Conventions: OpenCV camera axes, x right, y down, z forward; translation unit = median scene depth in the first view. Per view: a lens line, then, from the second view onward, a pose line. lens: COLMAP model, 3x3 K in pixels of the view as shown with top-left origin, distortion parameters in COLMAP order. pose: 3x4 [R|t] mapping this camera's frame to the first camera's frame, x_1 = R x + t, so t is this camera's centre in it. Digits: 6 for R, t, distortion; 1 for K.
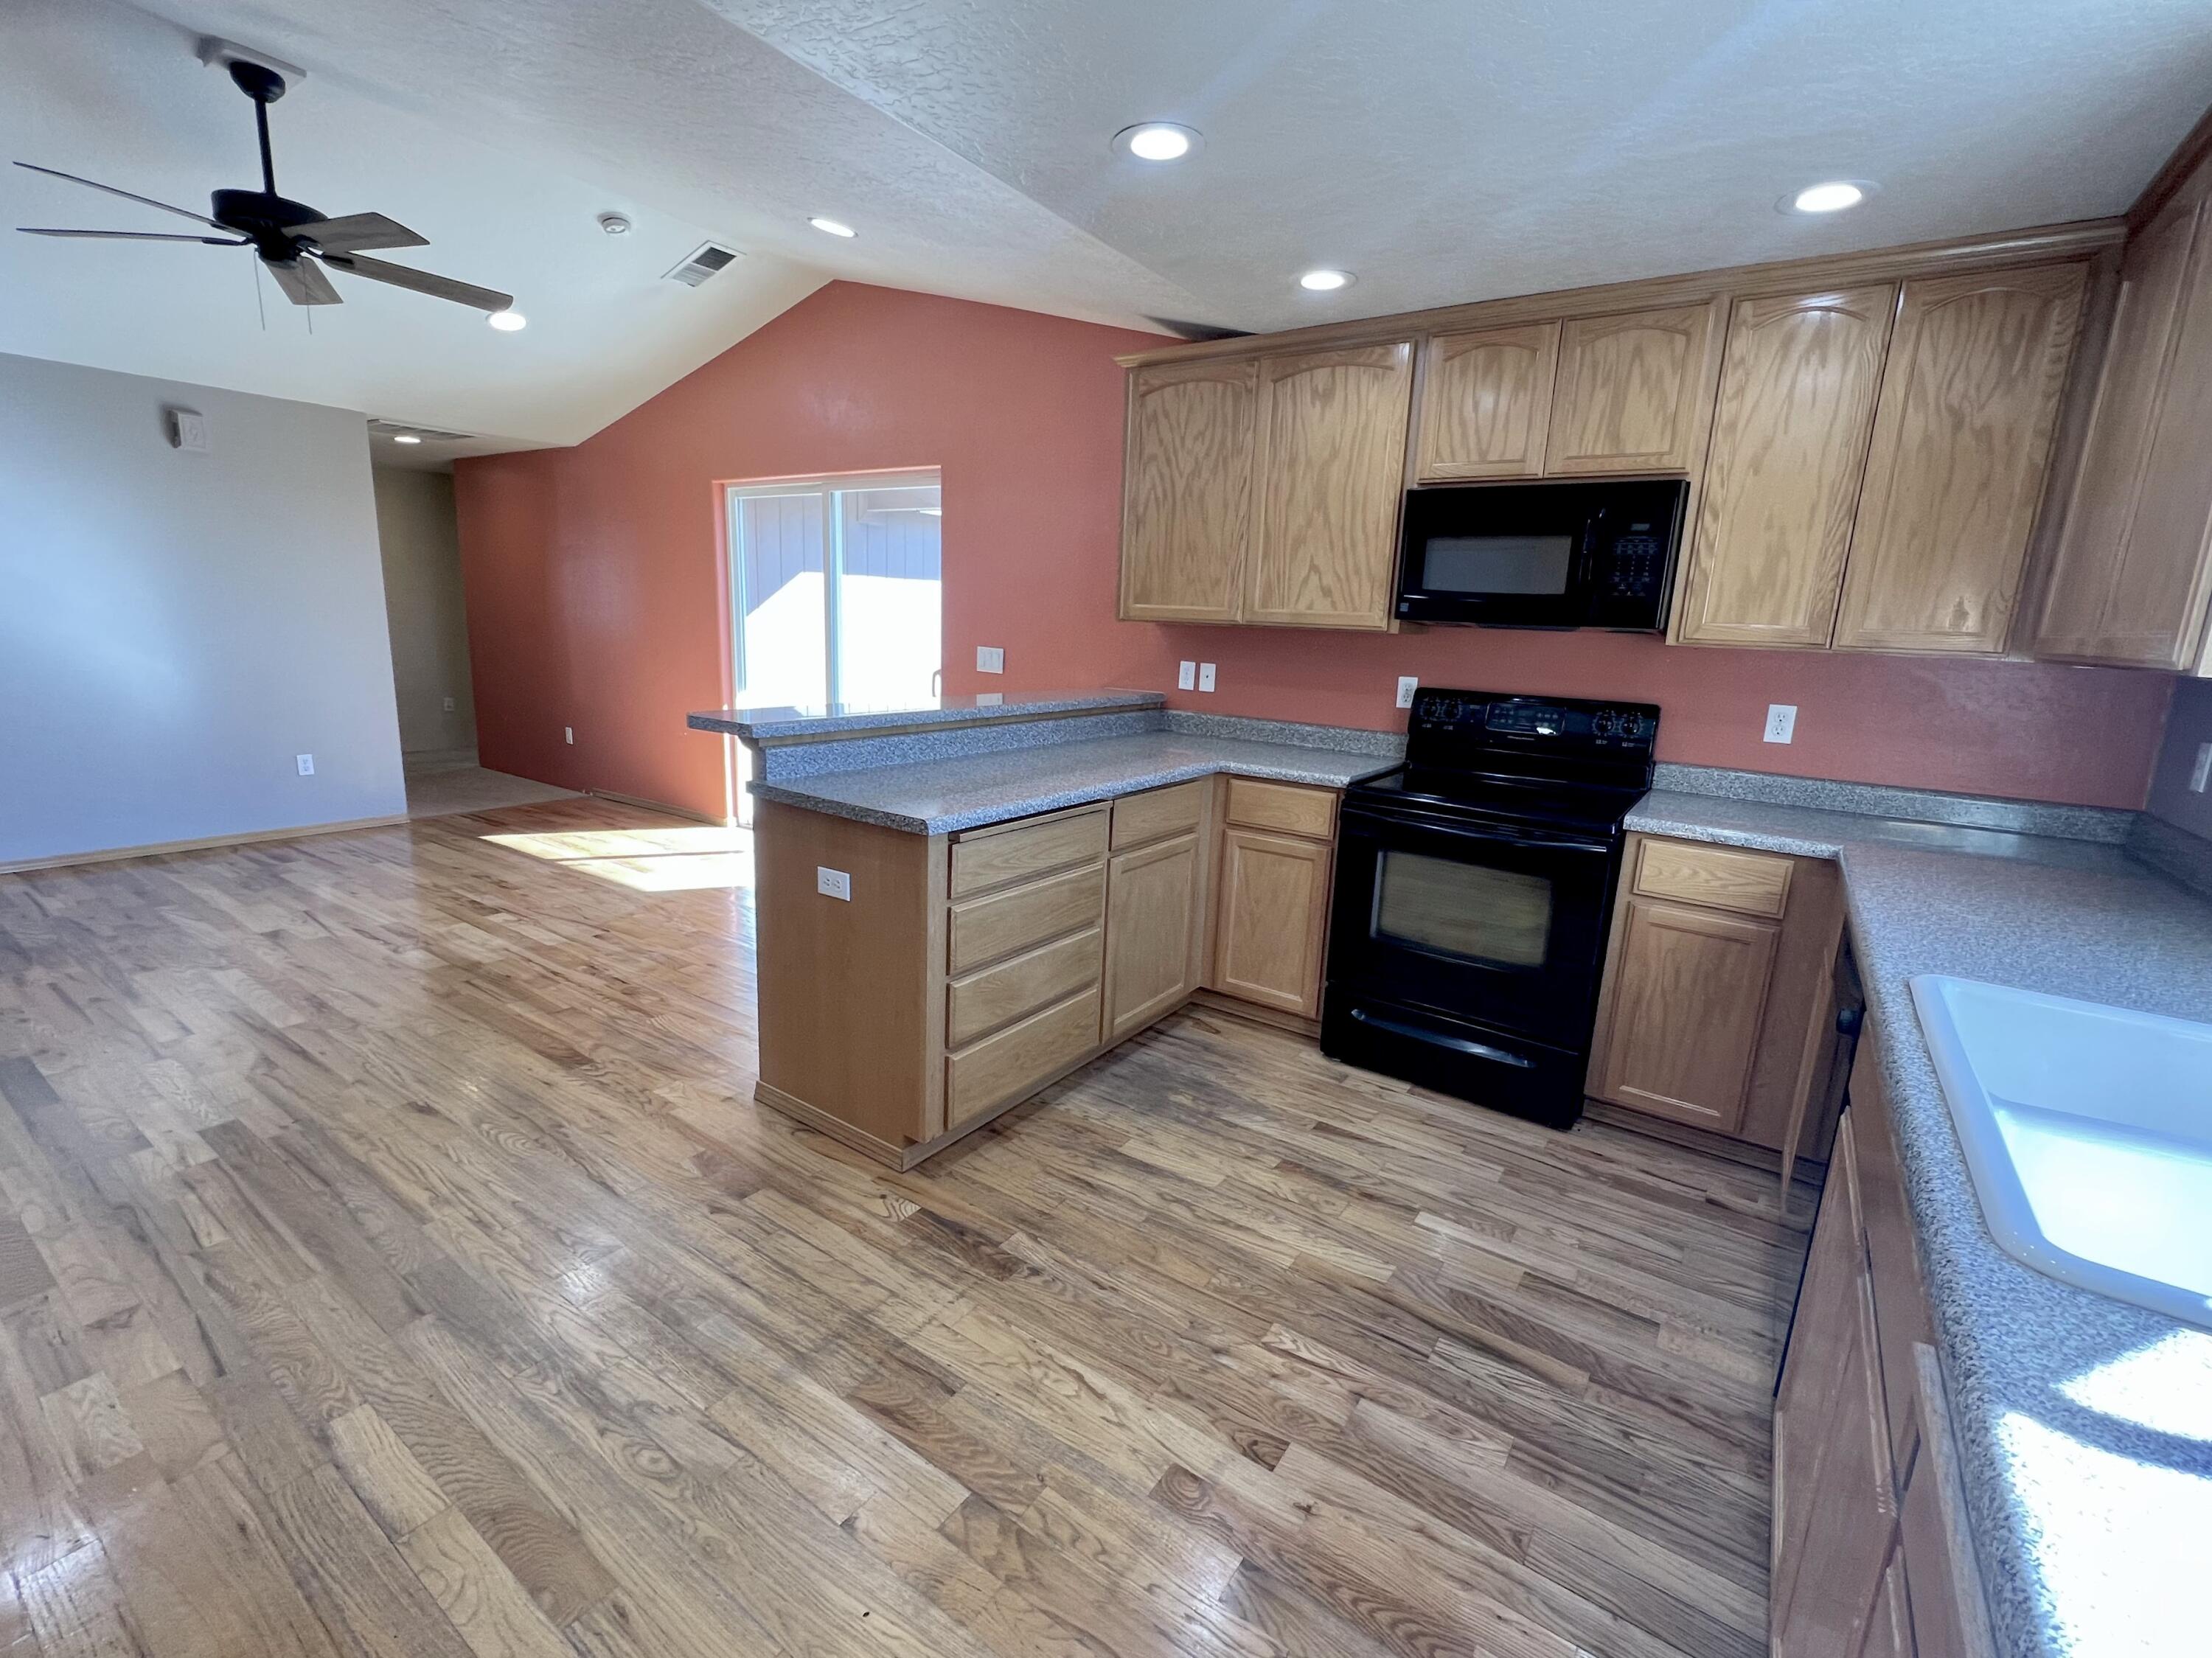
lens RADIAL K [[983.7, 0, 1113.4], [0, 983.7, 819.9], [0, 0, 1]] dist [0.001854, 0.000548]
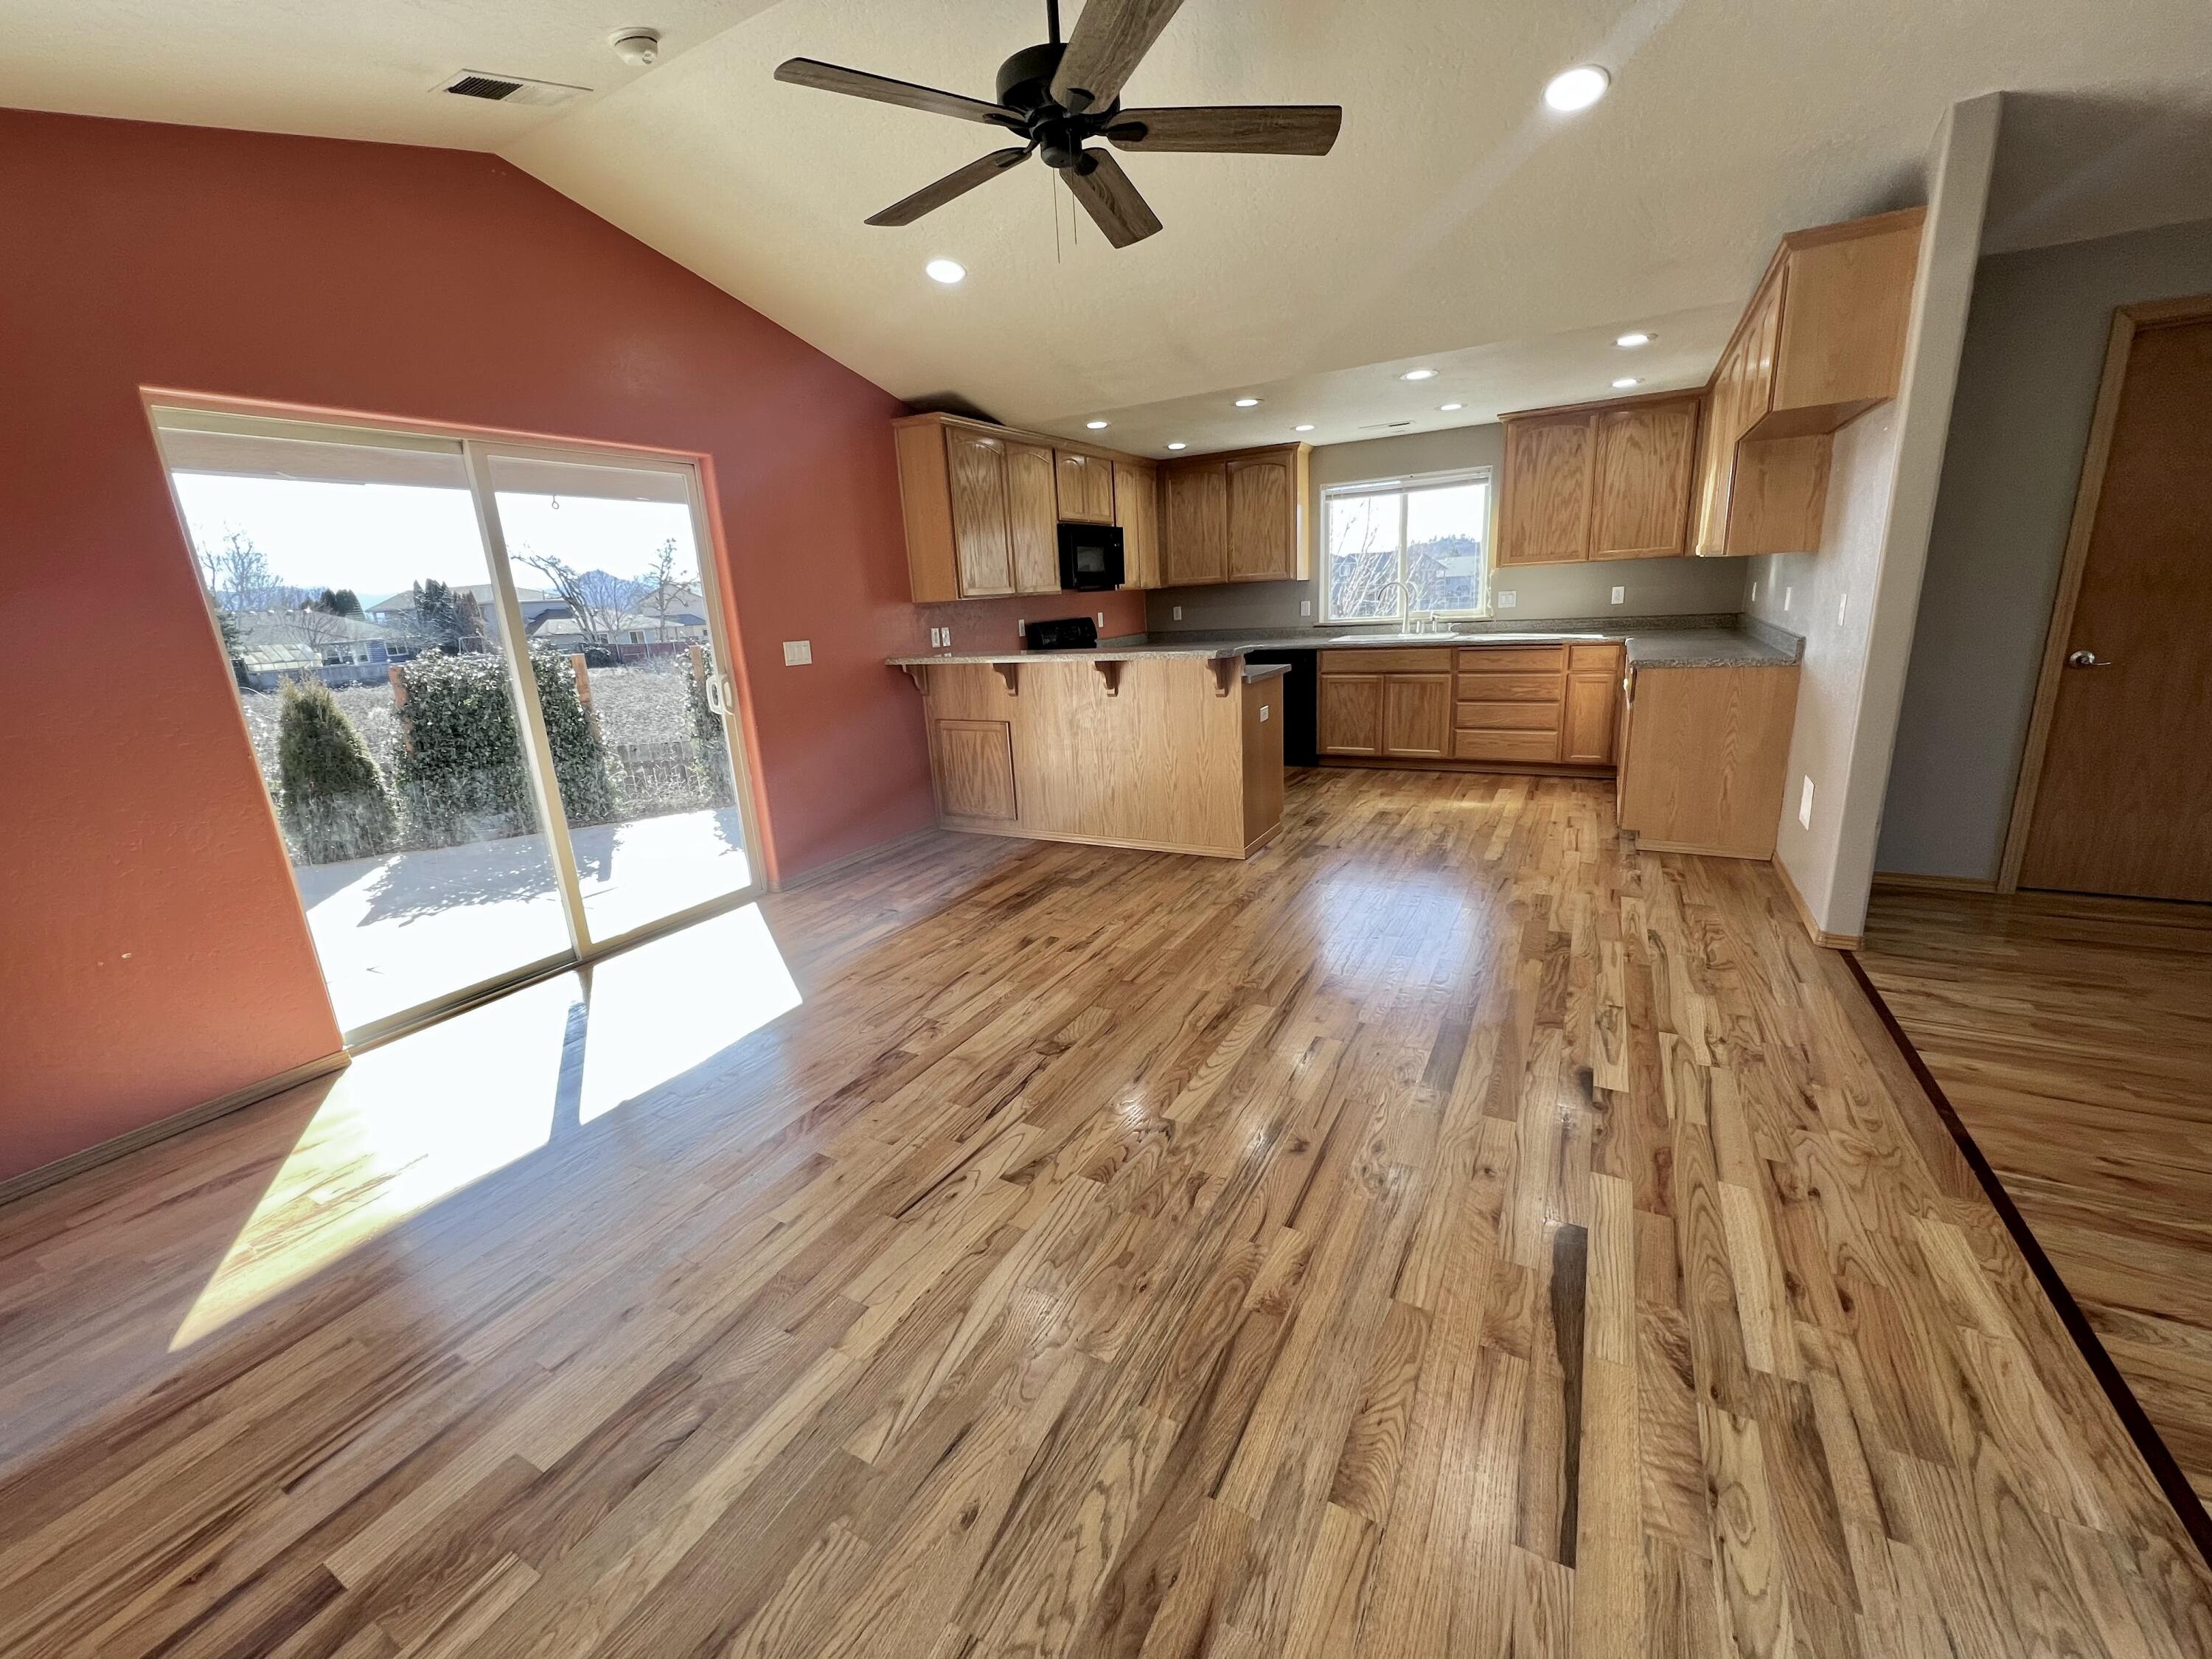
lens RADIAL K [[885.0, 0, 1085.9], [0, 885.0, 823.5], [0, 0, 1]] dist [-0.003446, -0.000101]
pose [[-0.094884, -0.282936, 0.954434, -1.718091], [0.255175, 0.919814, 0.298041, -0.307251], [-0.962228, 0.271827, -0.015077, 1.192632]]
